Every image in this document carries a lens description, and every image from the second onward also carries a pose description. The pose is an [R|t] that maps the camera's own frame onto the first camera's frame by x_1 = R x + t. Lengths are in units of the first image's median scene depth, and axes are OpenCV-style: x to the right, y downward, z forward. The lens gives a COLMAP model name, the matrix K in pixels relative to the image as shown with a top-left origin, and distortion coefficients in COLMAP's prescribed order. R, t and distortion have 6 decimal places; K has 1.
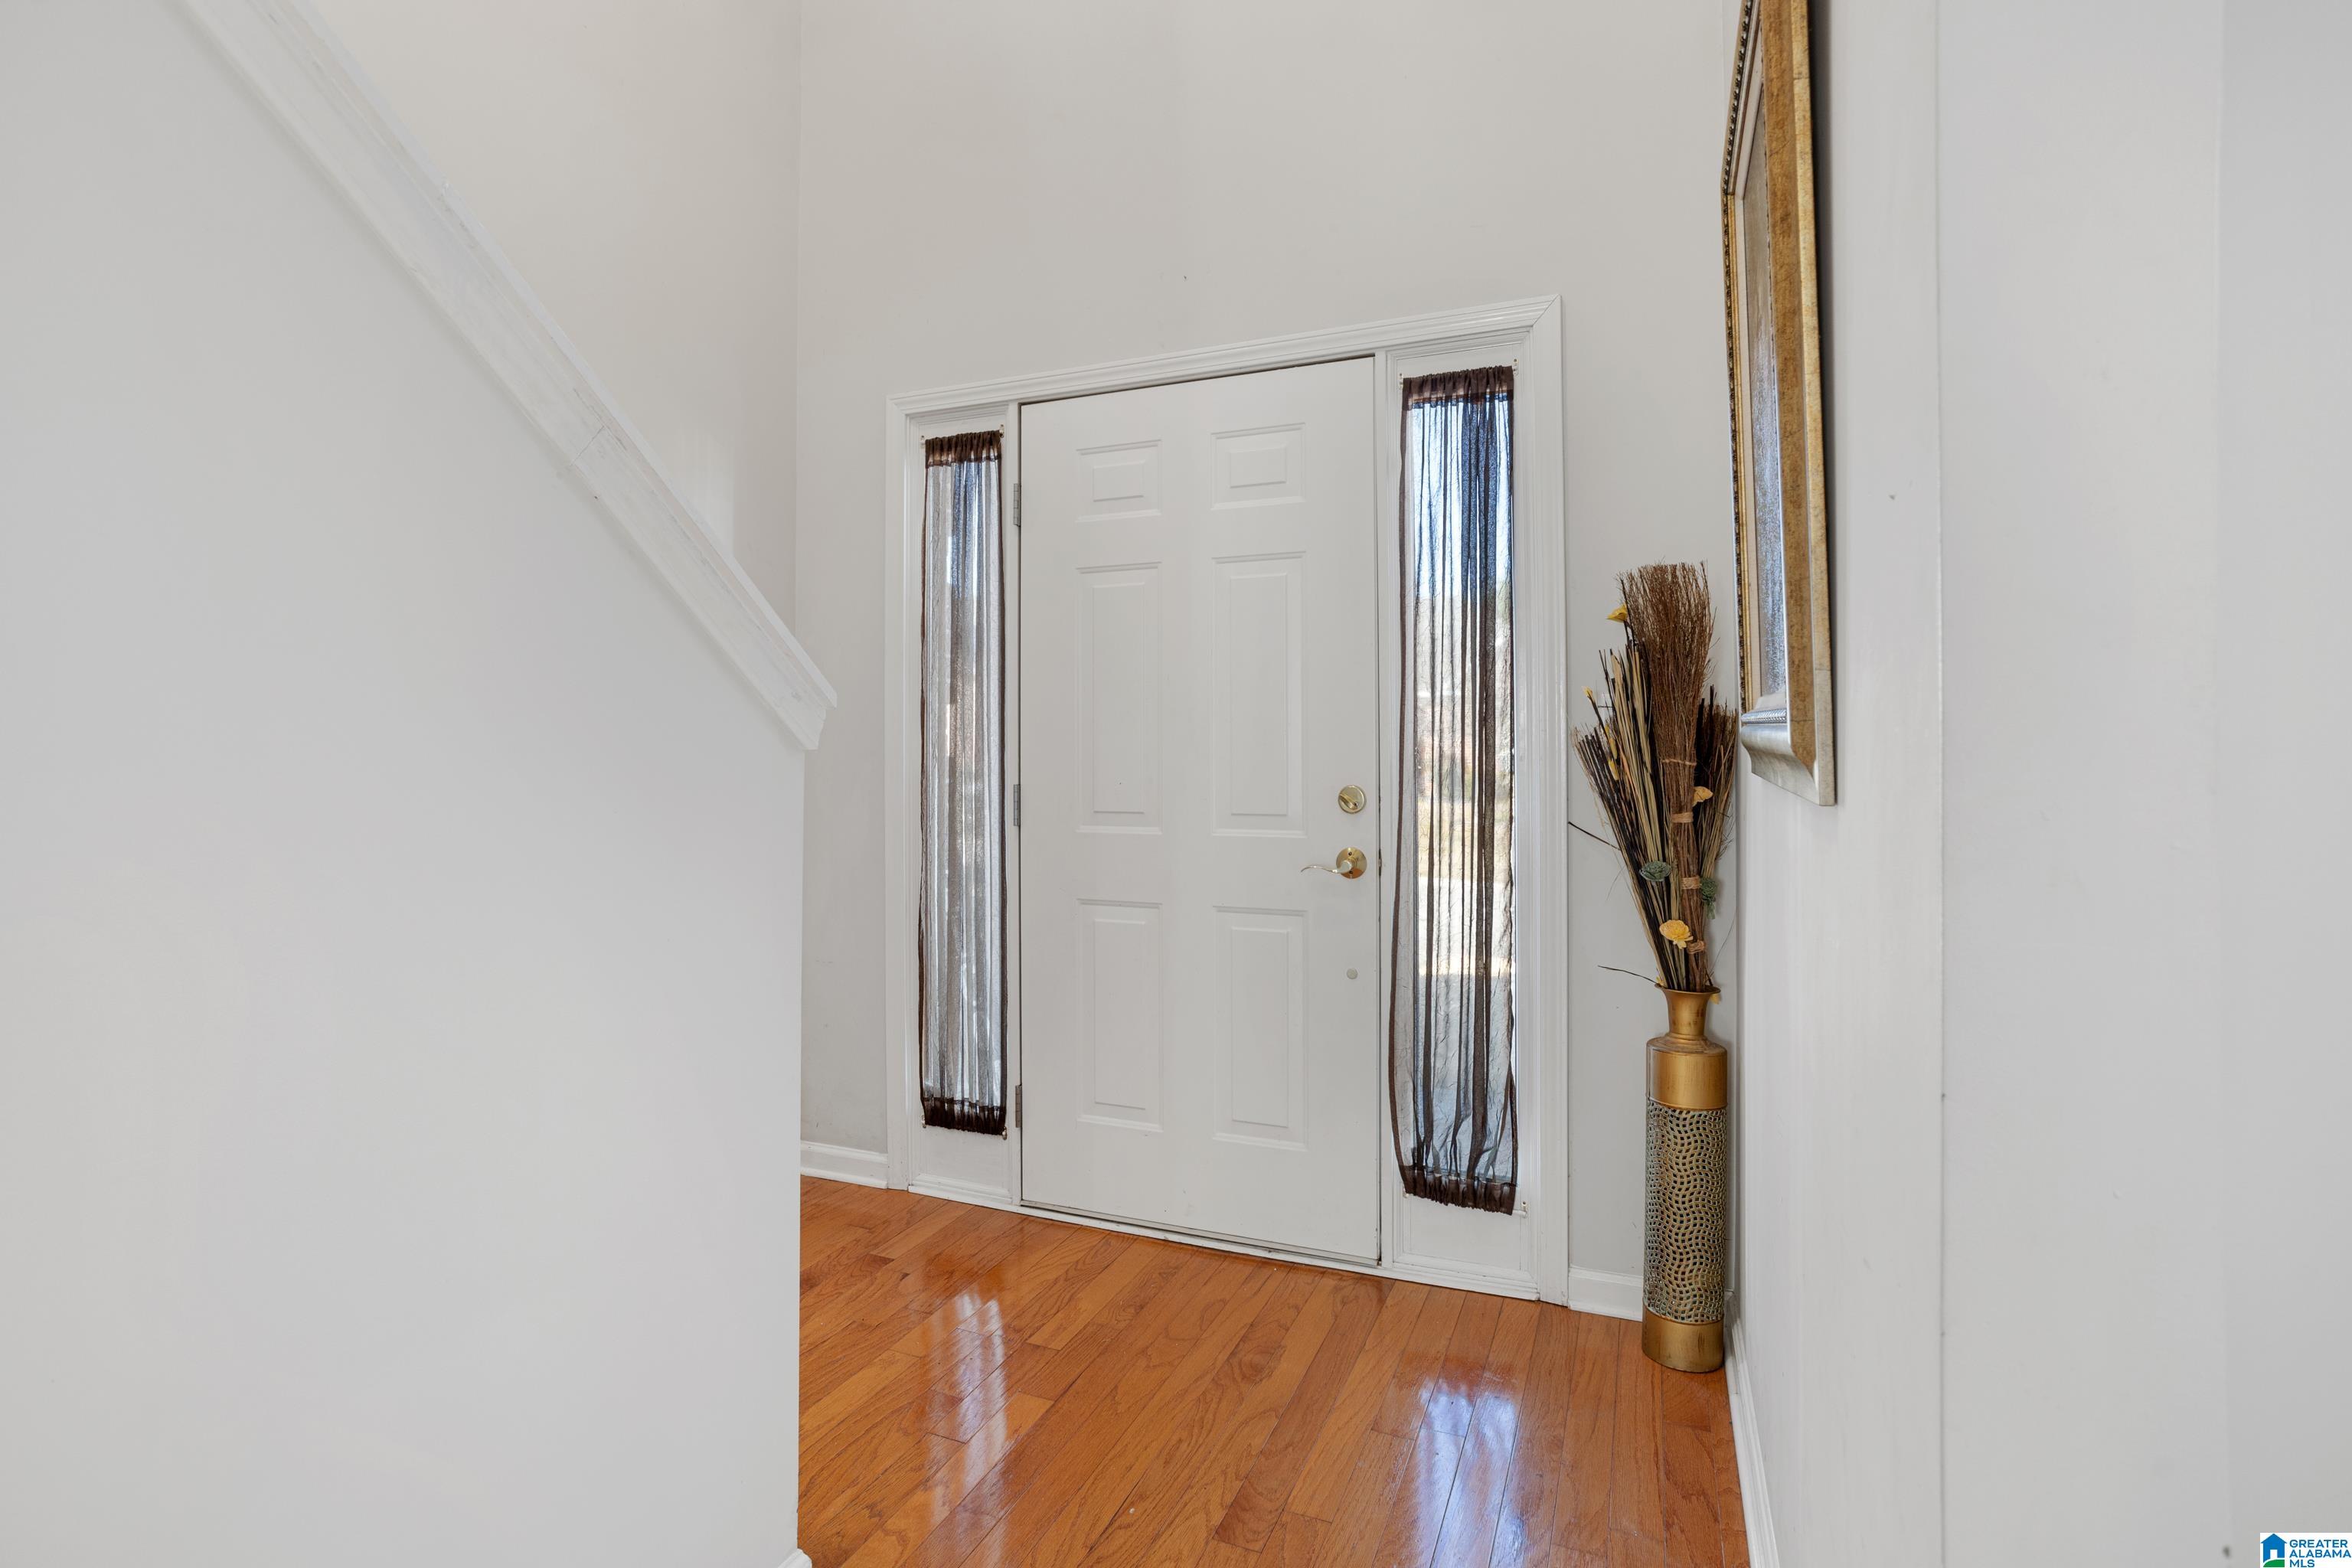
lens RADIAL K [[1141.5, 0, 1177.0], [0, 1141.5, 778.5], [0, 0, 1]] dist [-0.030686, 0.012011]
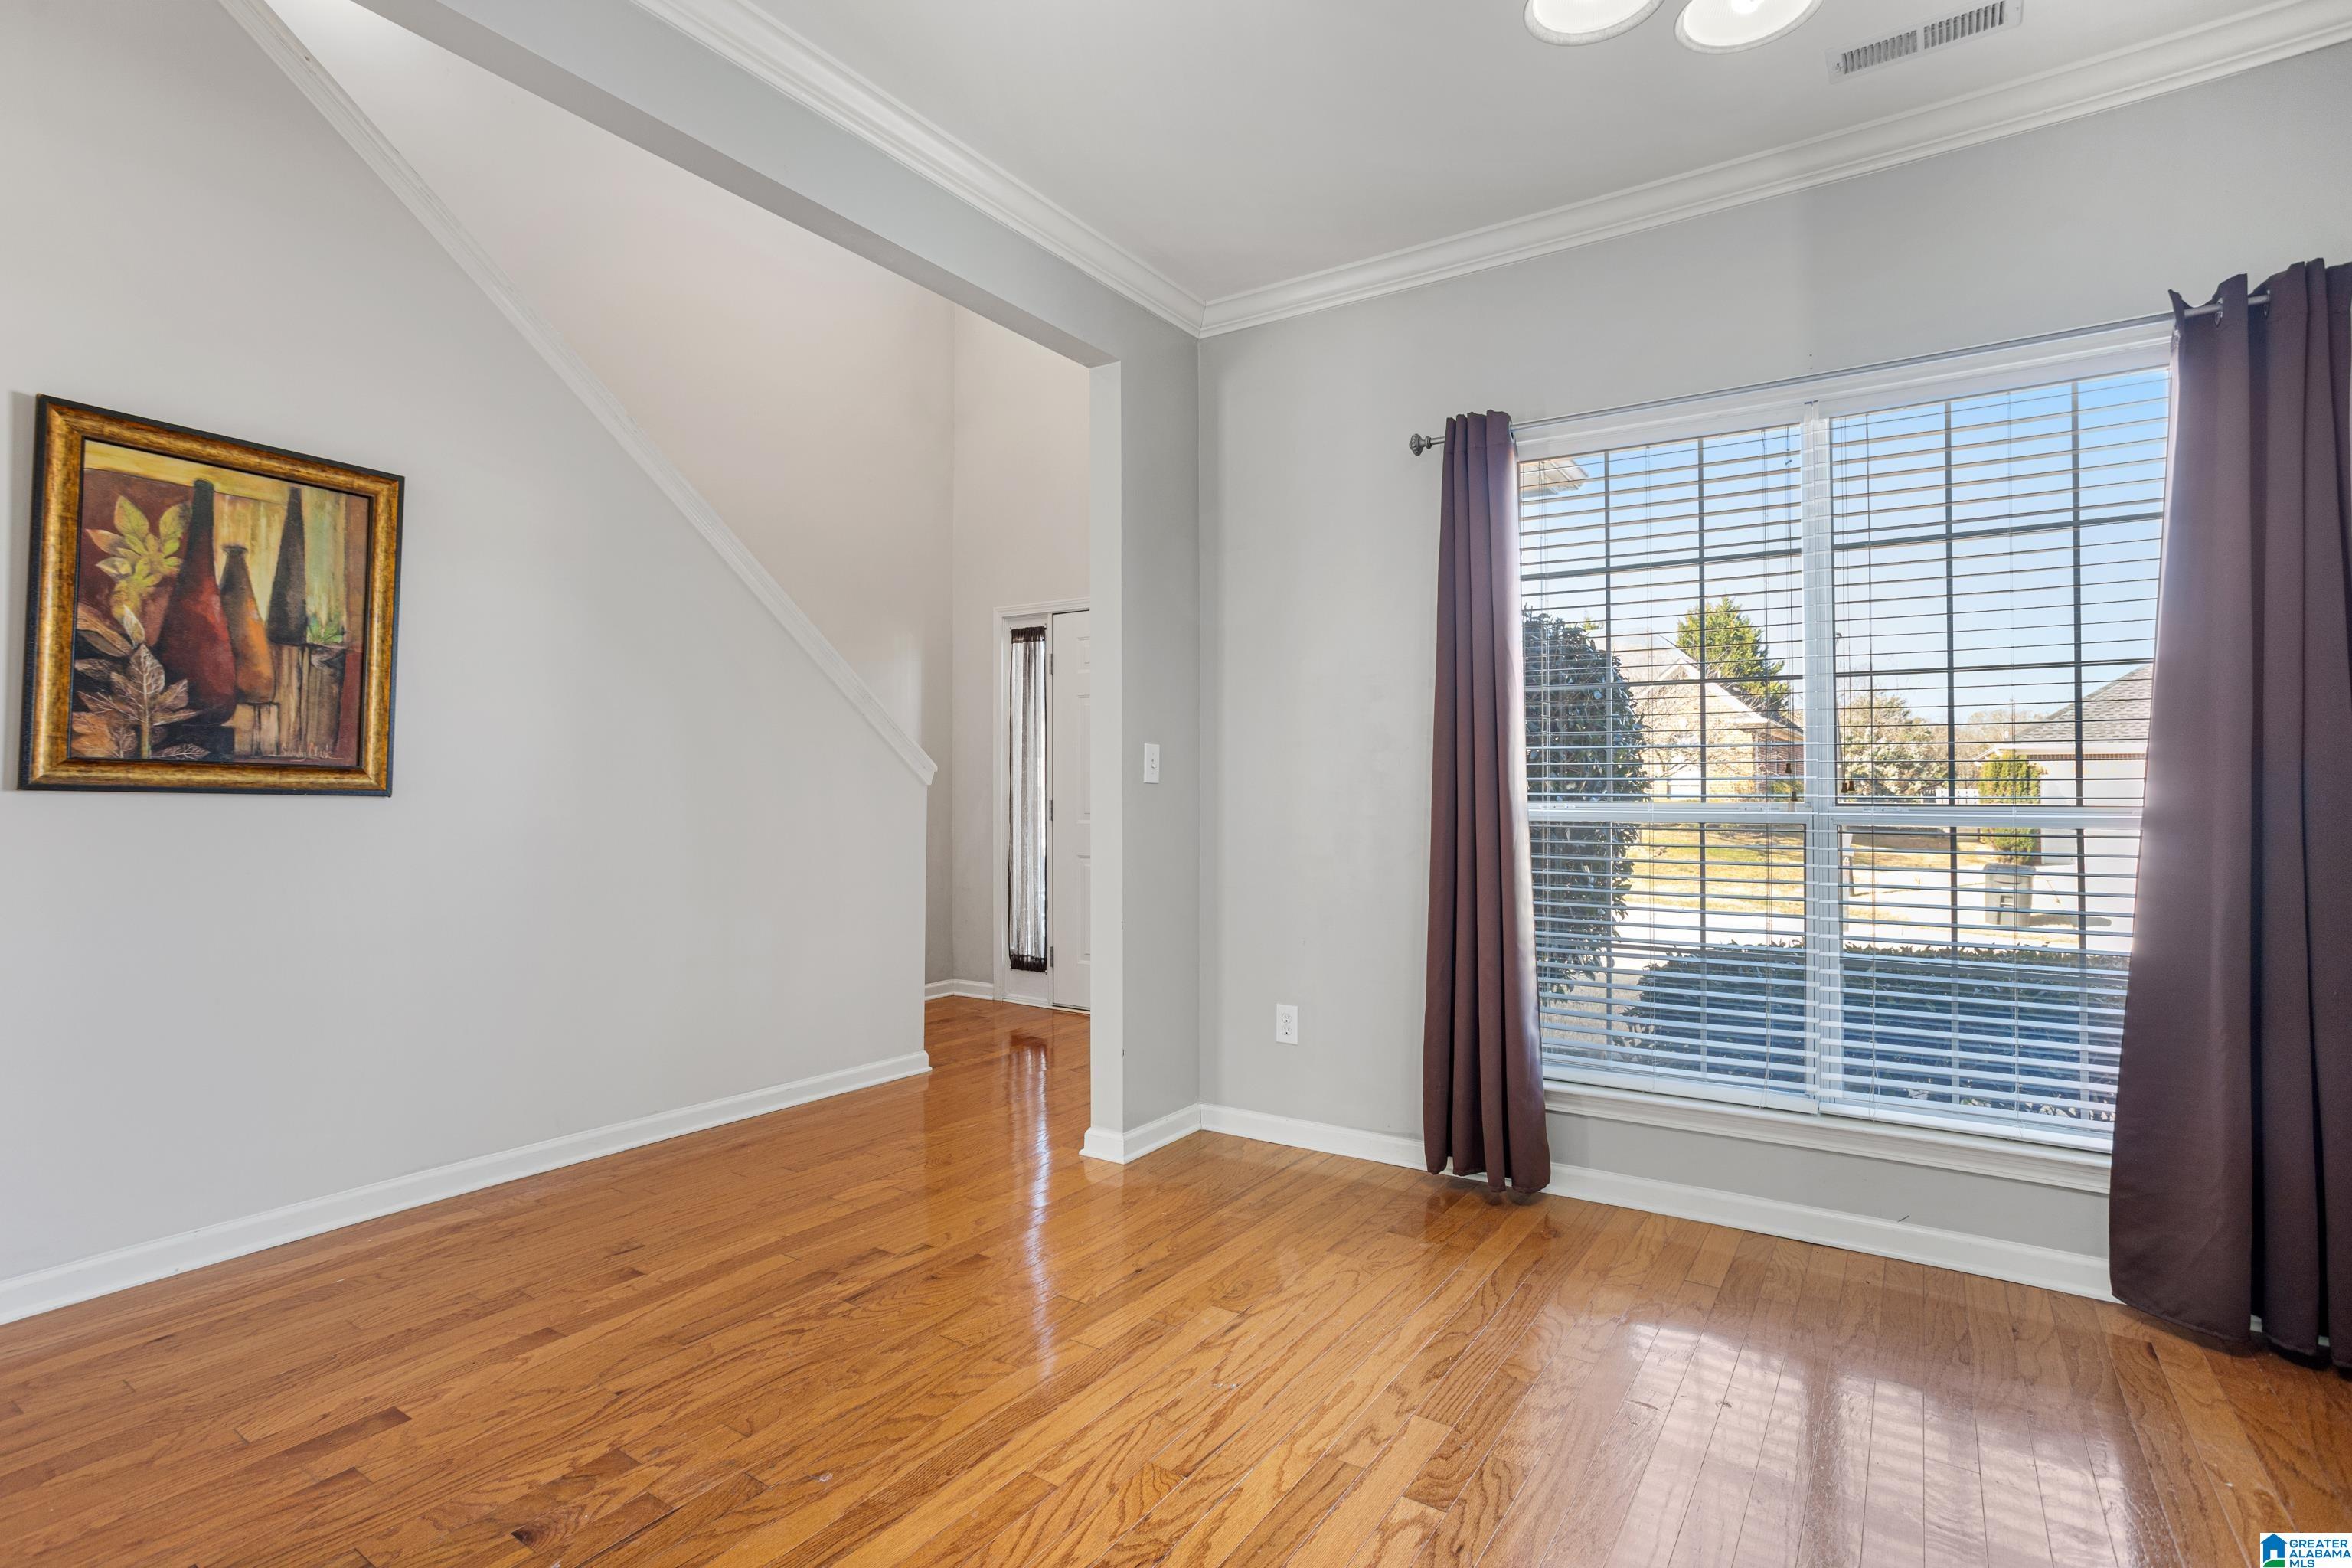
lens RADIAL K [[1141.5, 0, 1200.2], [0, 1141.5, 781.9], [0, 0, 1]] dist [-0.030686, 0.012011]
pose [[0.985135, -0.002902, -0.171758, 0.463214], [0.000648, 0.999913, -0.013173, 0.000131], [0.171781, 0.012866, 0.985051, -0.948573]]
